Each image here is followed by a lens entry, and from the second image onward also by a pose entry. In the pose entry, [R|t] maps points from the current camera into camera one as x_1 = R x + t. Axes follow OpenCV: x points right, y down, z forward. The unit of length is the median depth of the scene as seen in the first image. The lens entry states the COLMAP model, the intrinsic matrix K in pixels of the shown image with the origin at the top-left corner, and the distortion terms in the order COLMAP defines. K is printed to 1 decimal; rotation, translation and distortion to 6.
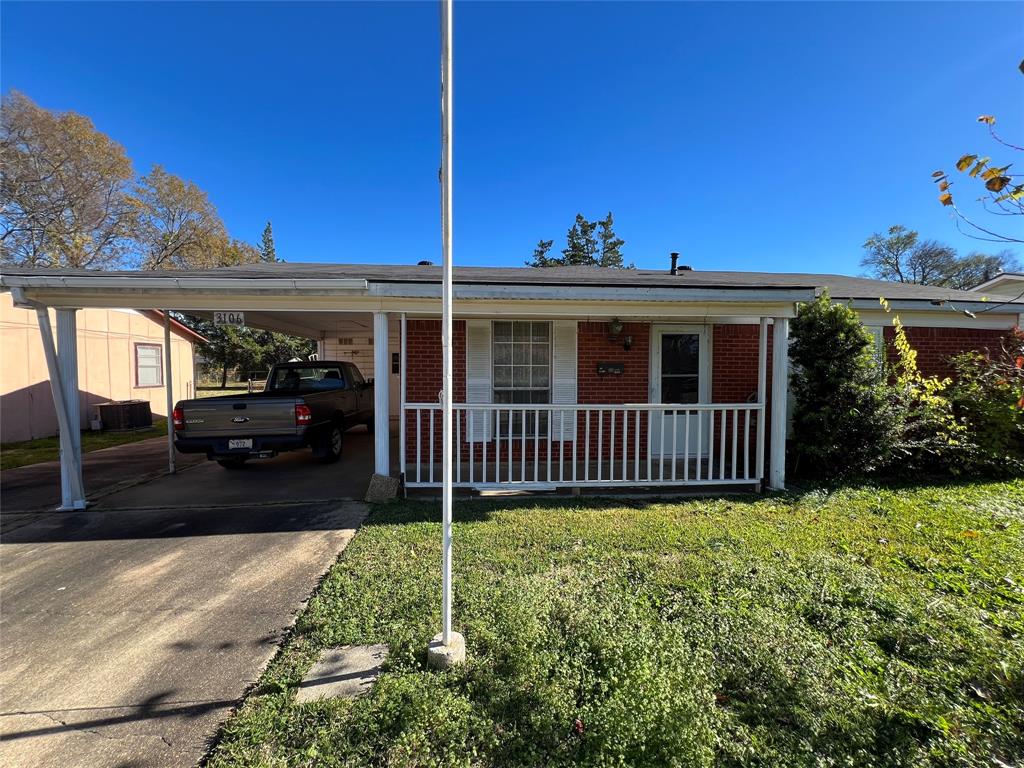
lens RADIAL K [[407.4, 0, 512.0], [0, 407.4, 384.0], [0, 0, 1]] dist [-0.000192, 0.000032]
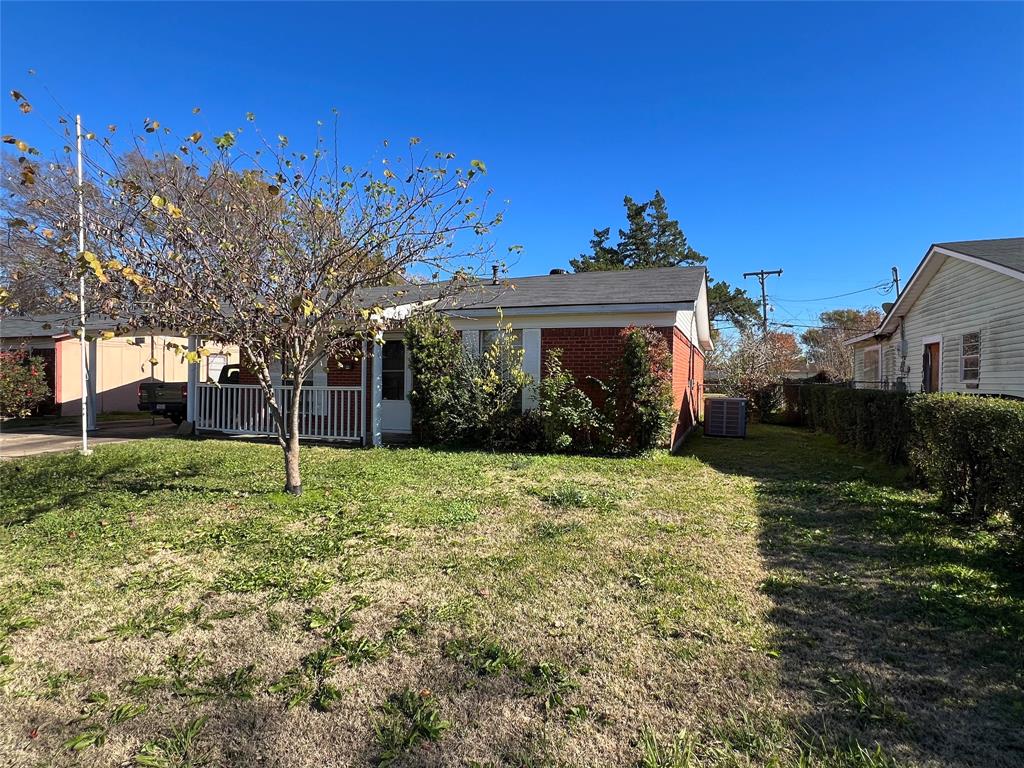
lens RADIAL K [[530.3, 0, 512.0], [0, 530.3, 384.0], [0, 0, 1]] dist [-0.000626, -0.000091]
pose [[0.901184, 0.006935, -0.433381, 1.265793], [-0.019365, 0.999518, -0.024273, 0.048200], [0.433004, 0.030267, 0.900884, -0.341182]]
